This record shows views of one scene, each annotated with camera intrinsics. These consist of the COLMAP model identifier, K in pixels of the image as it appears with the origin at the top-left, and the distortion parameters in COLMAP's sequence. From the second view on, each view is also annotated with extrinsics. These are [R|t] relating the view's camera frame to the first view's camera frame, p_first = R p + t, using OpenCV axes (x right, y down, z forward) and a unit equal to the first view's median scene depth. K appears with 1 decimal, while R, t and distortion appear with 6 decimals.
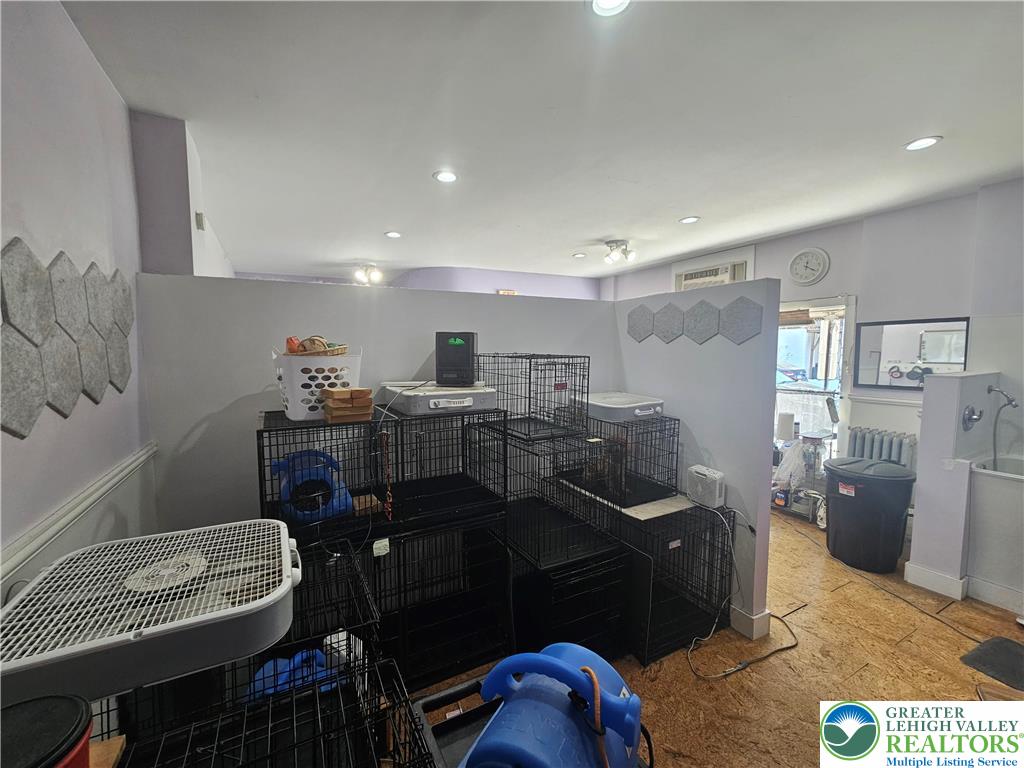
lens RADIAL K [[417.7, 0, 491.7], [0, 417.7, 384.3], [0, 0, 1]] dist [0.009120, -0.005286]
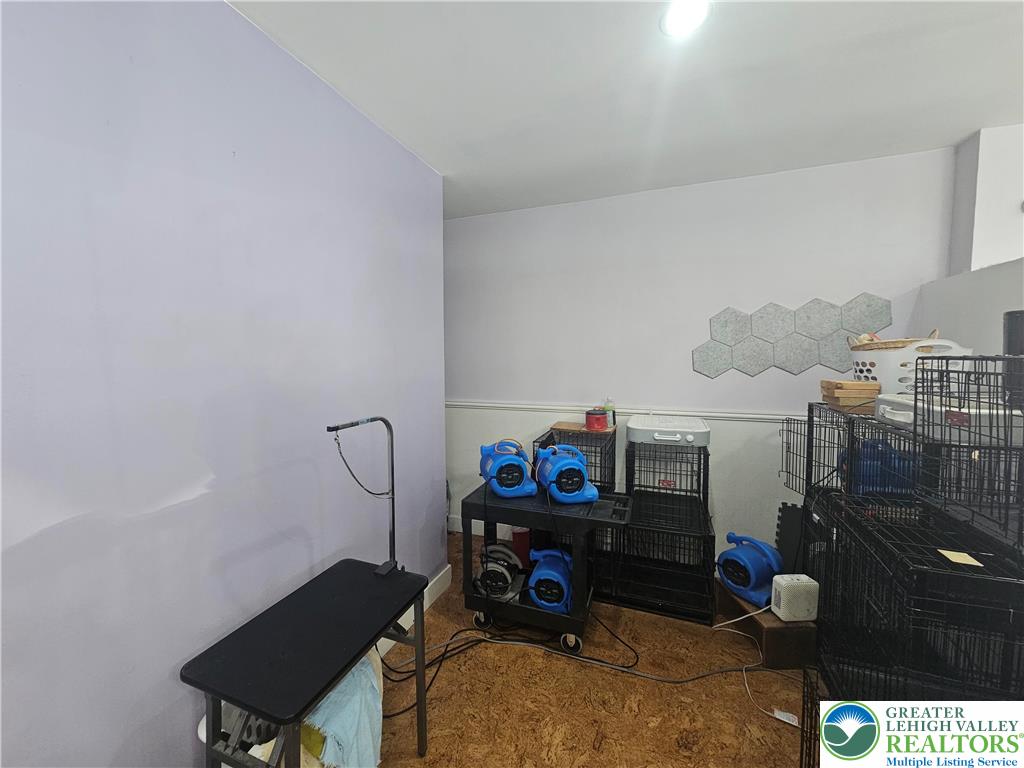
lens RADIAL K [[417.7, 0, 491.7], [0, 417.7, 384.3], [0, 0, 1]] dist [0.009120, -0.005286]
pose [[-0.758998, 0.058788, -0.648434, 0.944684], [-0.041447, 0.989533, 0.138226, -0.083039], [0.649772, 0.131789, -0.748617, 1.083945]]
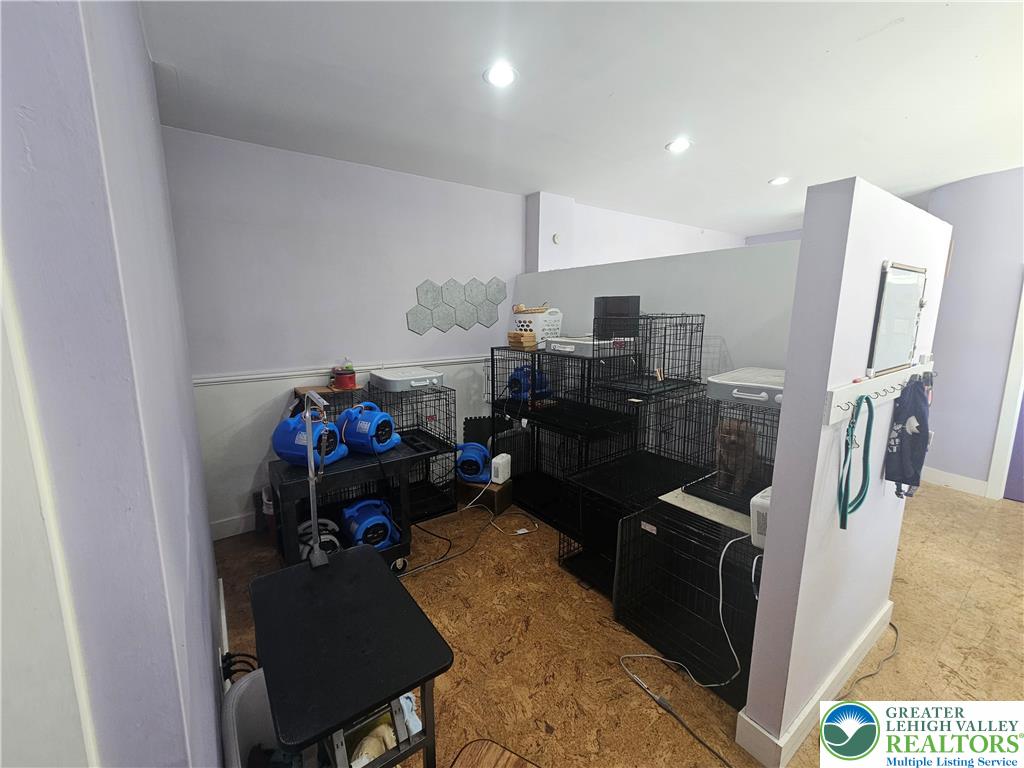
lens RADIAL K [[417.7, 0, 491.7], [0, 417.7, 384.3], [0, 0, 1]] dist [0.009120, -0.005286]
pose [[0.135863, 0.176647, -0.974852, 1.308330], [-0.076745, 0.982896, 0.167409, -0.054692], [0.987751, 0.052070, 0.147096, 0.547200]]
